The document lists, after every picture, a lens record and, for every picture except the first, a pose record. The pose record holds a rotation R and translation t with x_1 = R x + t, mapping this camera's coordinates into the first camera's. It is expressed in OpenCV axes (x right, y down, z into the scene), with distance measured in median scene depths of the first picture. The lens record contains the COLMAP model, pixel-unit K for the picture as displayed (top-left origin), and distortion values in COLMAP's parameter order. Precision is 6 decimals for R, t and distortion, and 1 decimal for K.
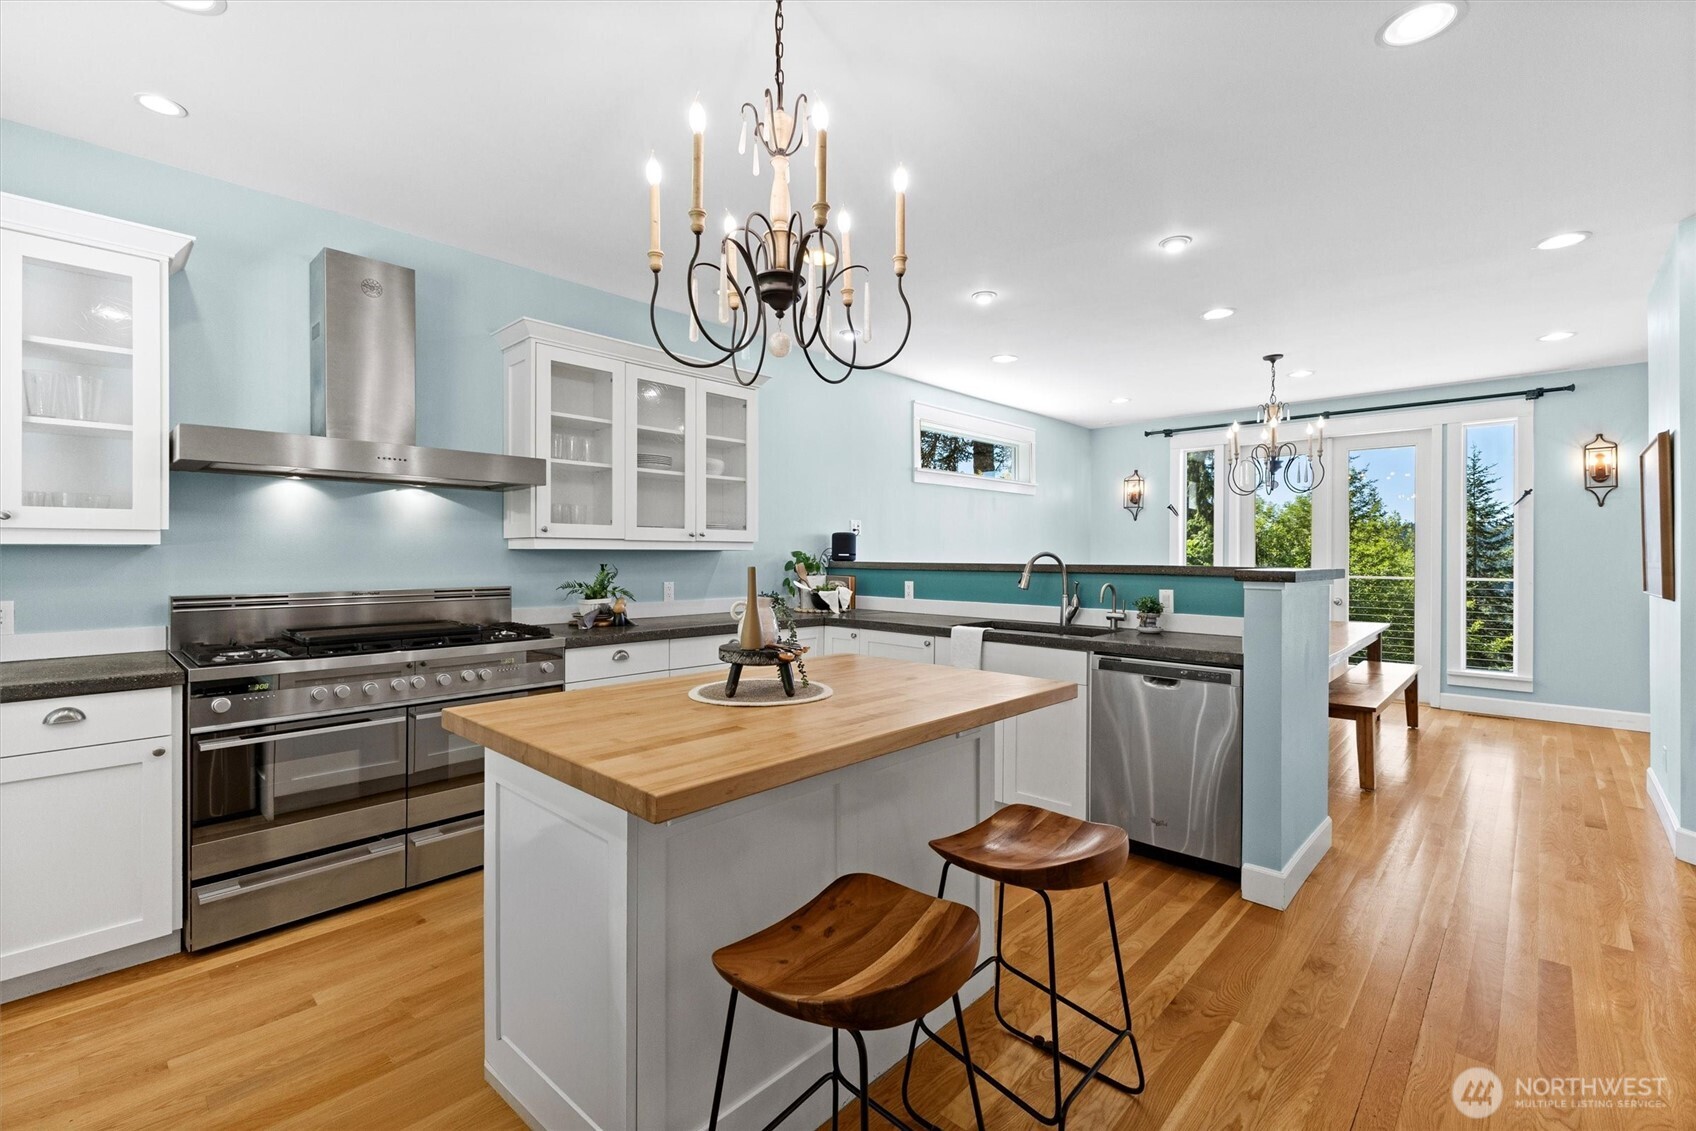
lens RADIAL K [[732.3, 0, 849.1], [0, 732.3, 558.9], [0, 0, 1]] dist [0.002032, 0.000042]
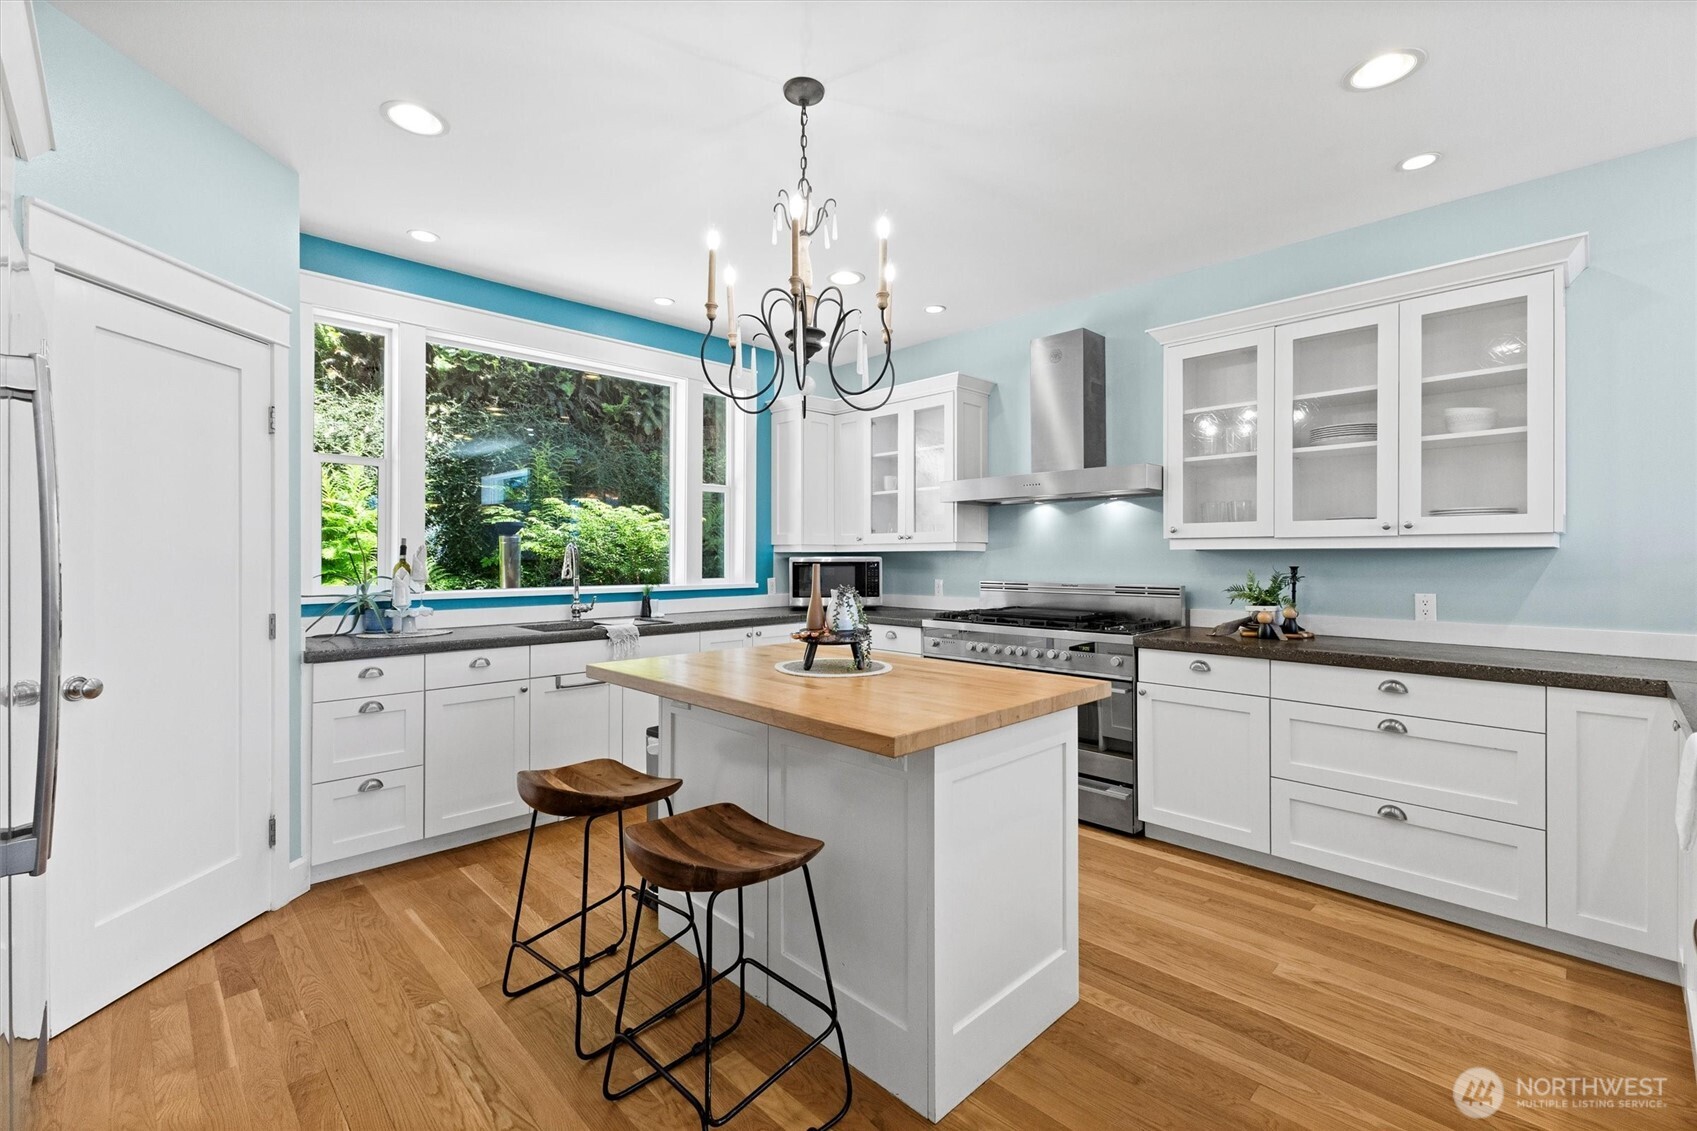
lens RADIAL K [[732.7, 0, 849.6], [0, 732.7, 558.9], [0, 0, 1]] dist [0.002032, 0.000042]
pose [[-0.024822, -0.001856, -0.999690, 0.545135], [-0.006784, 0.999976, -0.001689, 0.003380], [0.999669, 0.006740, -0.024834, 0.527645]]
